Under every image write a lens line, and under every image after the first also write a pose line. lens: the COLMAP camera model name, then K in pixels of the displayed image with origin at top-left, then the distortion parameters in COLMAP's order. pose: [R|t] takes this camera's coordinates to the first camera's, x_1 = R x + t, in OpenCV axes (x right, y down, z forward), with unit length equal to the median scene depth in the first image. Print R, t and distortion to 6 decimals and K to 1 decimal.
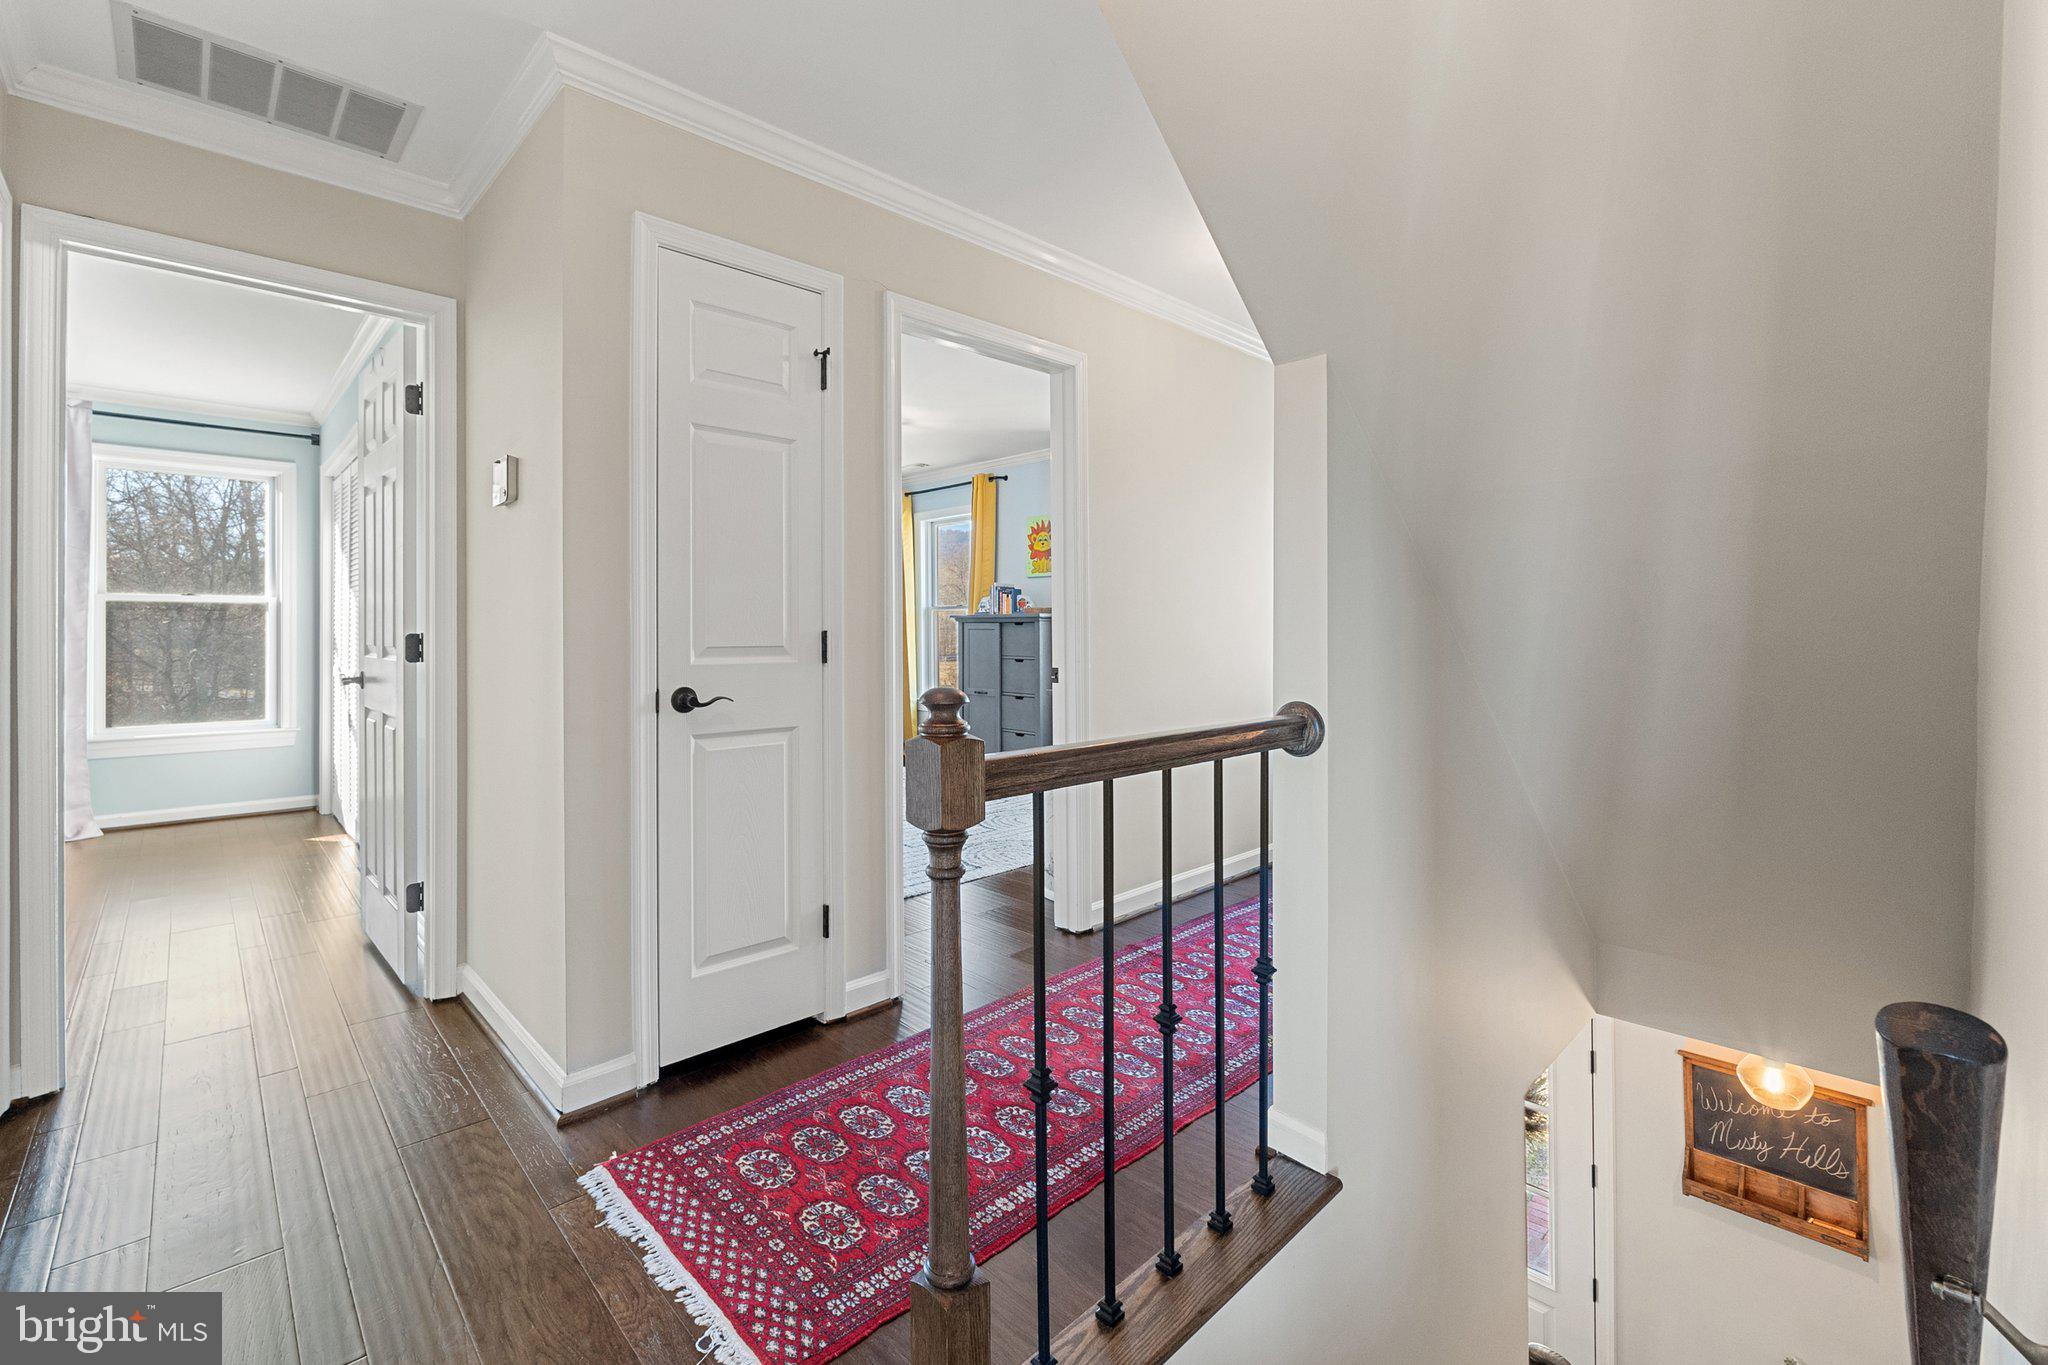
lens RADIAL K [[886.3, 0, 1020.7], [0, 886.3, 628.0], [0, 0, 1]] dist [-0.002026, -0.000762]
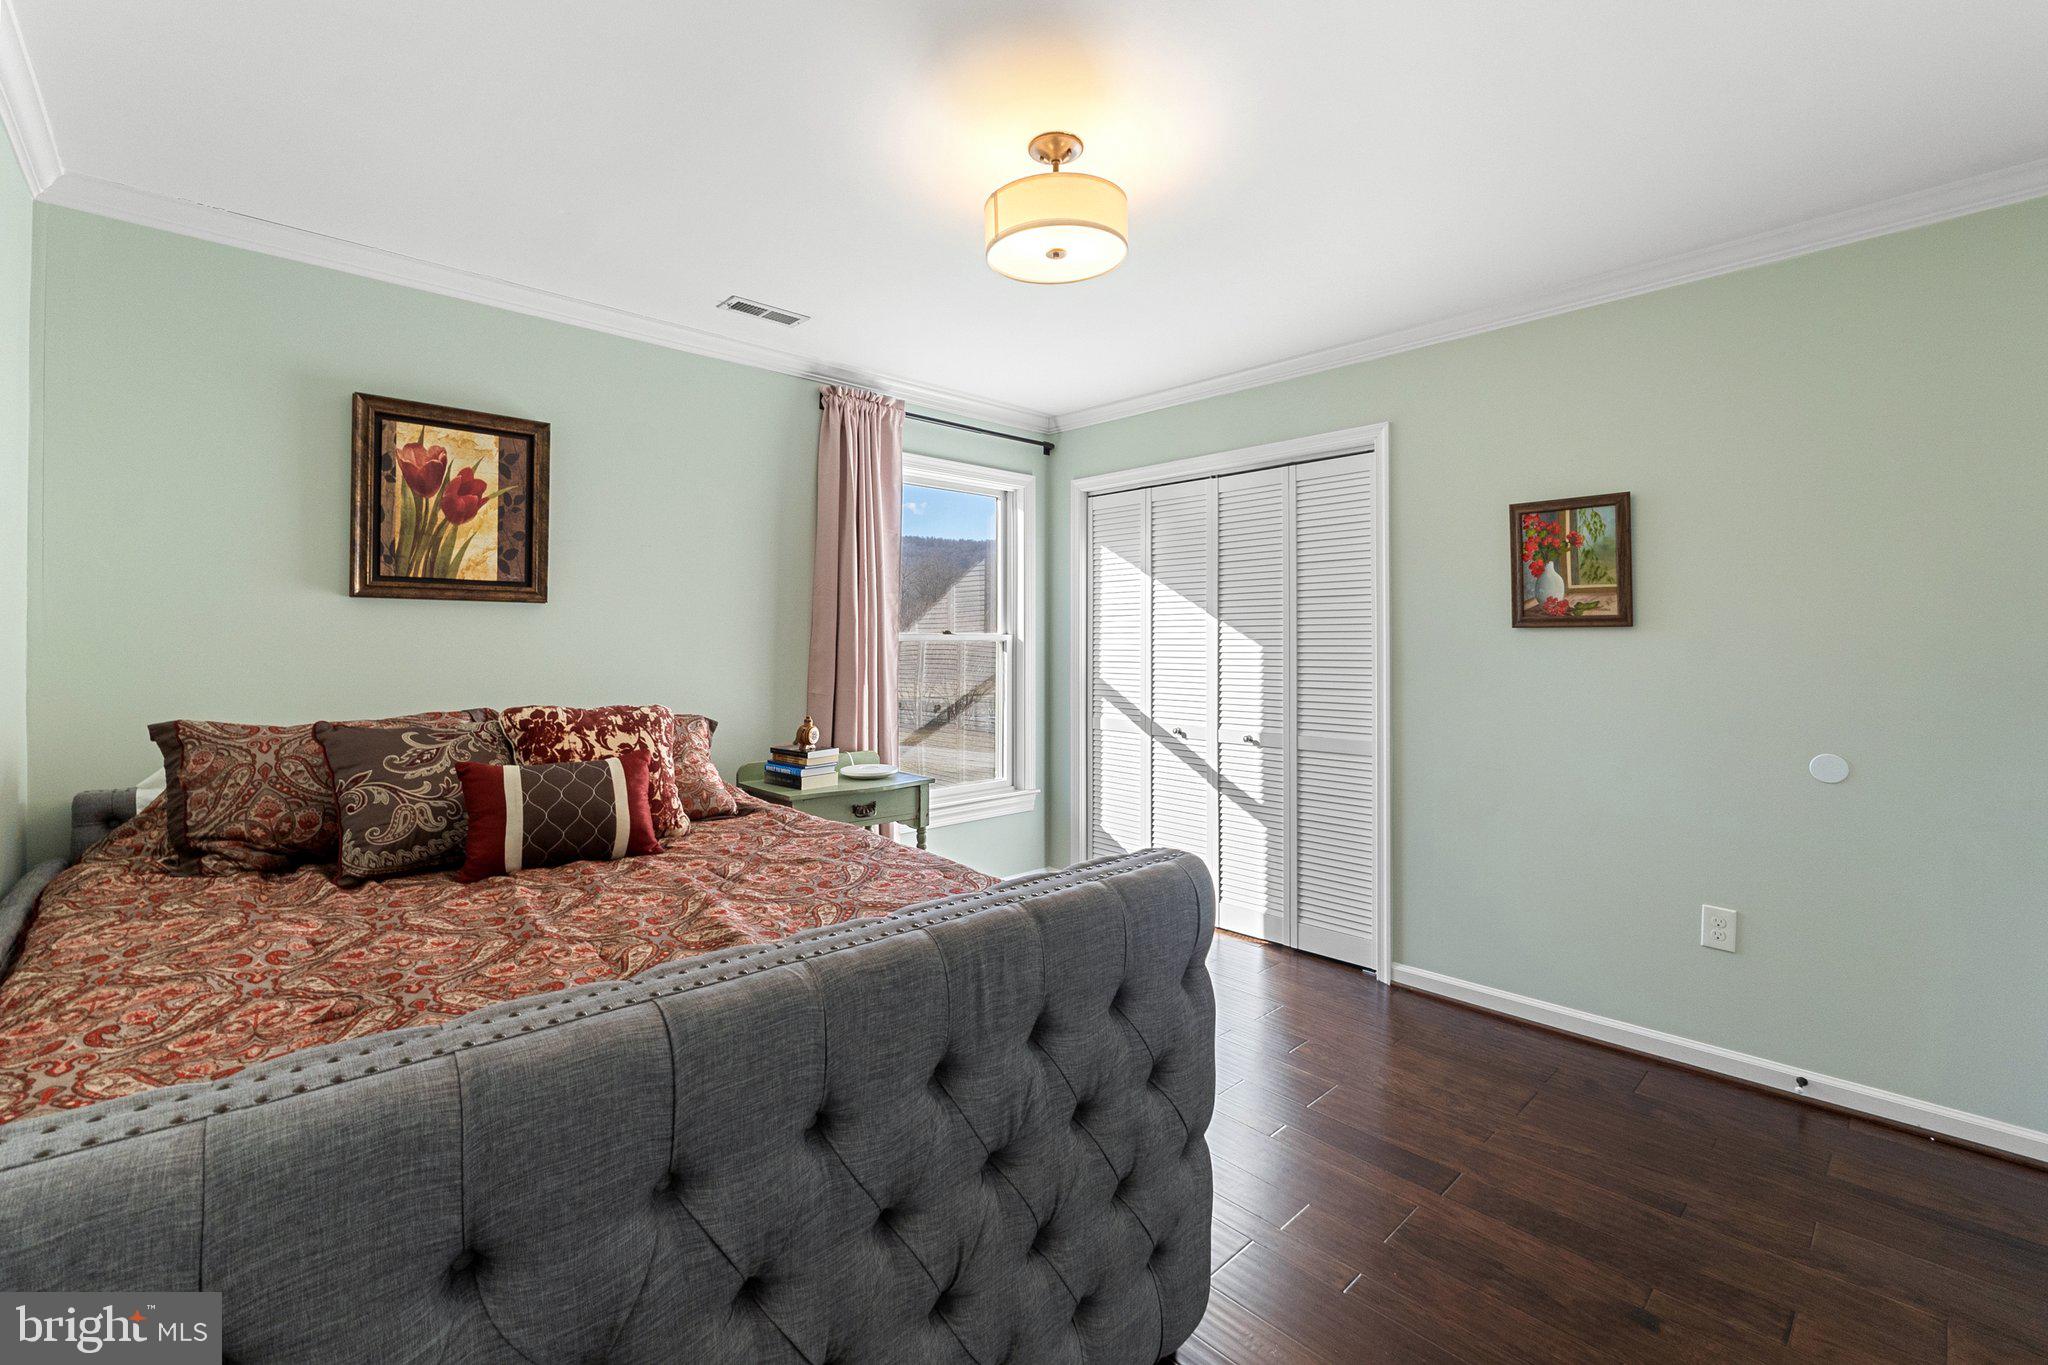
lens RADIAL K [[886.3, 0, 1020.7], [0, 886.3, 628.0], [0, 0, 1]] dist [-0.002026, -0.000762]
pose [[0.999937, 0.001865, -0.011029, -0.826107], [-0.002023, 0.999895, -0.014361, -0.029248], [0.011001, 0.014383, 0.999836, 0.156064]]
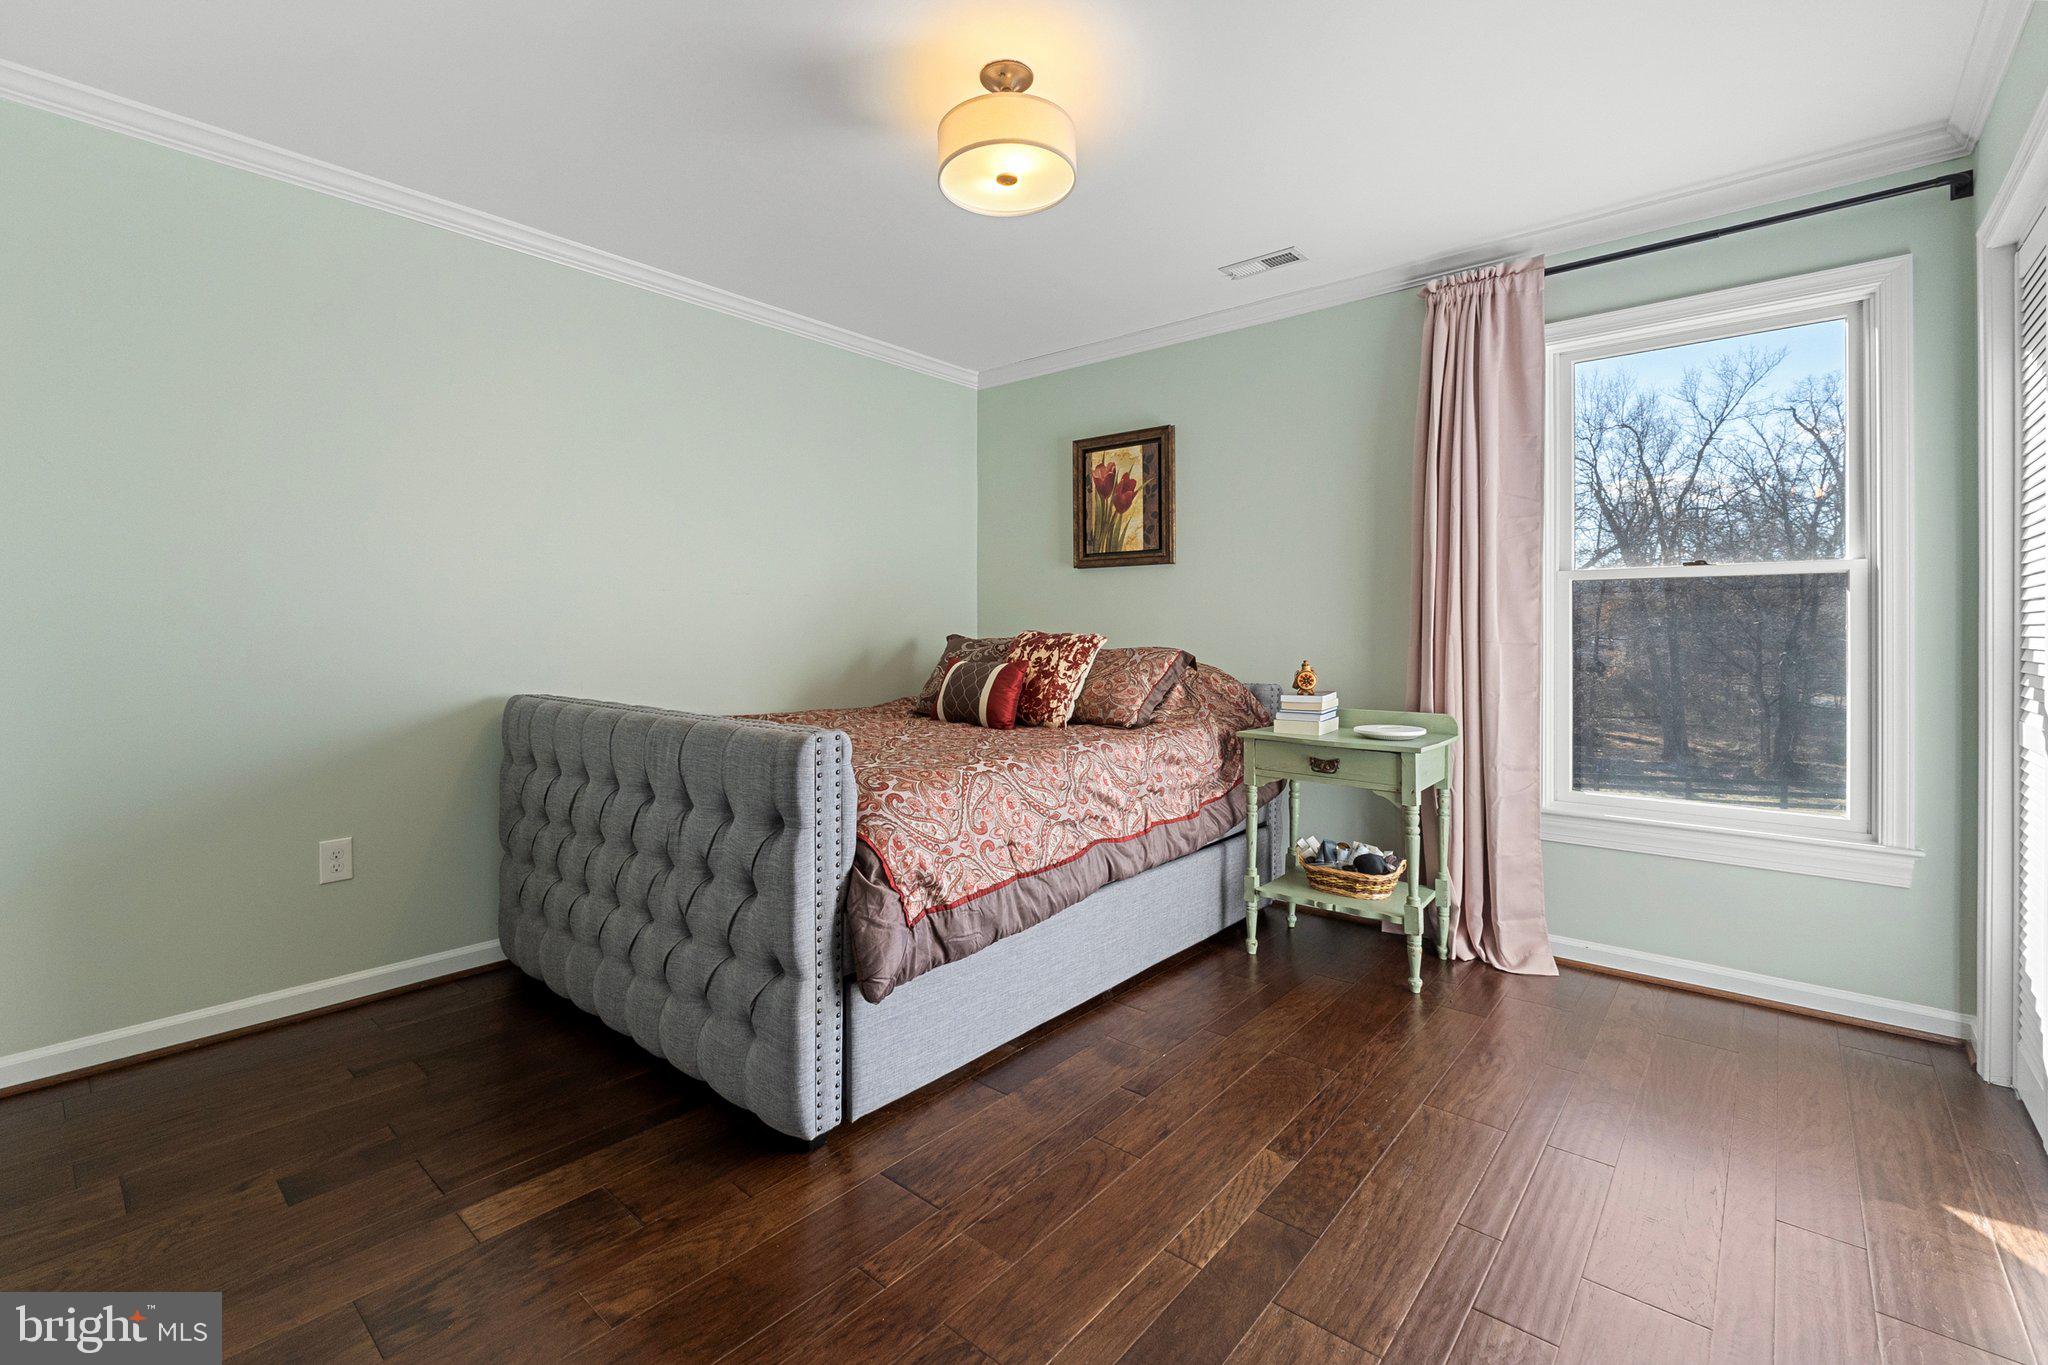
lens RADIAL K [[886.3, 0, 1020.7], [0, 886.3, 628.0], [0, 0, 1]] dist [-0.002026, -0.000762]
pose [[0.101345, -0.003663, -0.994845, -0.425691], [0.001292, 0.999993, -0.003550, 0.002516], [0.994850, -0.000925, 0.101349, 0.511833]]
